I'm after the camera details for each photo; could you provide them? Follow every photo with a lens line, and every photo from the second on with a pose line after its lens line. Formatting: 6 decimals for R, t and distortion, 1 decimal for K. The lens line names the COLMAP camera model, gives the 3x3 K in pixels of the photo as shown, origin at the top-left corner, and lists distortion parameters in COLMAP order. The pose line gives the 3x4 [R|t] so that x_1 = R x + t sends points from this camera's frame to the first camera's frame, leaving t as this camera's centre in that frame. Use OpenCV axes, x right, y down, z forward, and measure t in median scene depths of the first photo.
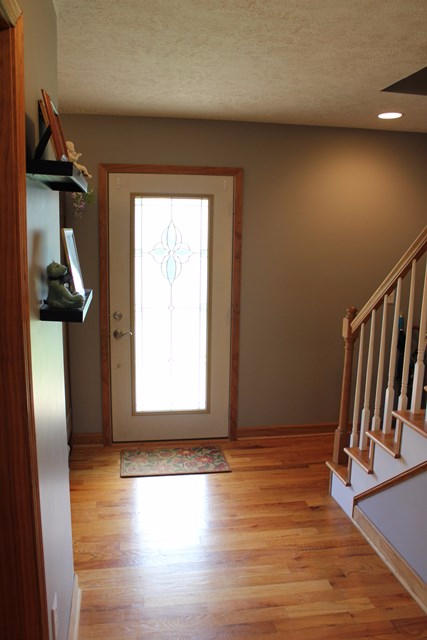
lens RADIAL K [[537.0, 0, 213.5], [0, 537.0, 320.0], [0, 0, 1]] dist [-0.167714, 0.152157]
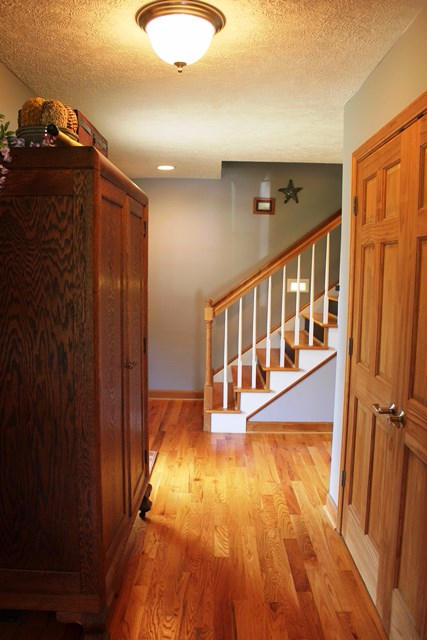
lens RADIAL K [[537.0, 0, 213.5], [0, 537.0, 320.0], [0, 0, 1]] dist [-0.167714, 0.152157]
pose [[0.165666, -0.108351, 0.980212, -1.215140], [0.144813, 0.985844, 0.084499, -0.091410], [-0.975492, 0.127949, 0.179012, 0.735711]]
